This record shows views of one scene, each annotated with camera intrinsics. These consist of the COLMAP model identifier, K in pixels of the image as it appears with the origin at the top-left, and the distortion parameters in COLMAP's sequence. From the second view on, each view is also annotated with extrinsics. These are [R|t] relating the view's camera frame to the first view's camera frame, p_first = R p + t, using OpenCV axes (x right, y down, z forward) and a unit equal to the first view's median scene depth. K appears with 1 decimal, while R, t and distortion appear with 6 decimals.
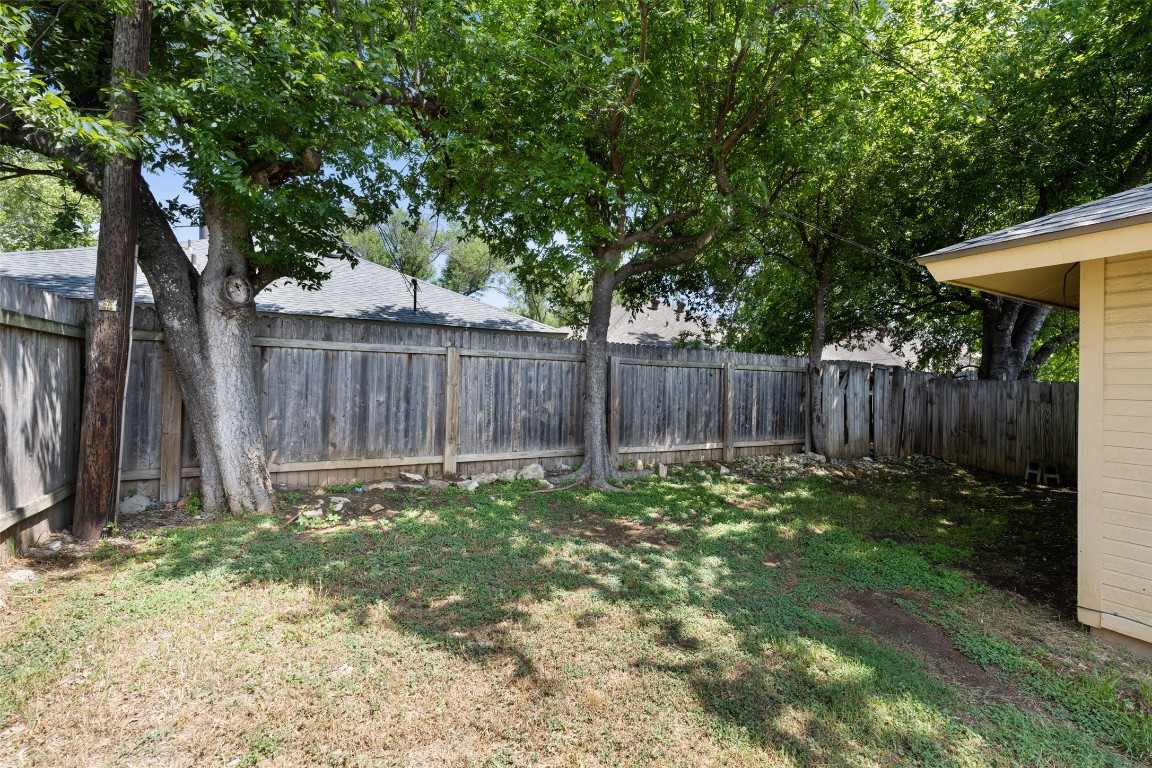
lens RADIAL K [[507.2, 0, 578.7], [0, 507.2, 382.7], [0, 0, 1]] dist [-0.001375, 0.001667]
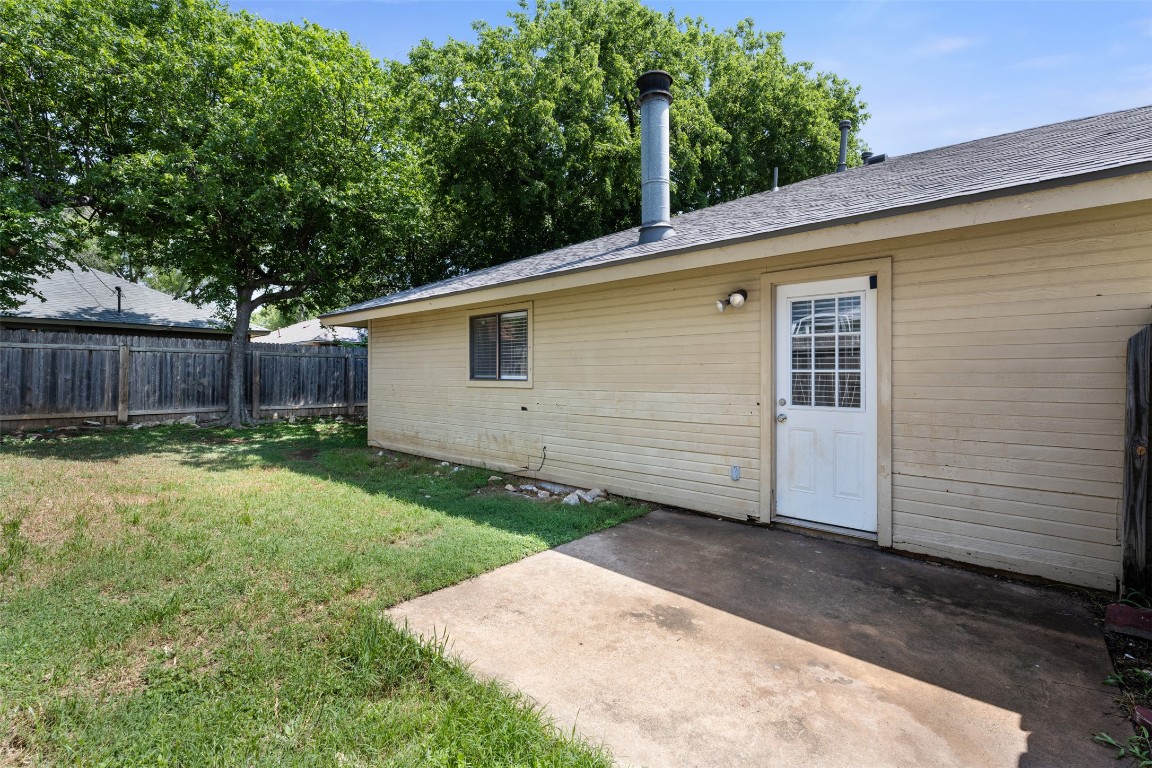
lens RADIAL K [[507.2, 0, 580.4], [0, 507.2, 369.0], [0, 0, 1]] dist [-0.001375, 0.001667]
pose [[0.933663, -0.010983, 0.357985, 0.532667], [0.011612, 0.999933, 0.000393, 0.021518], [-0.357966, 0.003790, 0.933727, -1.052710]]
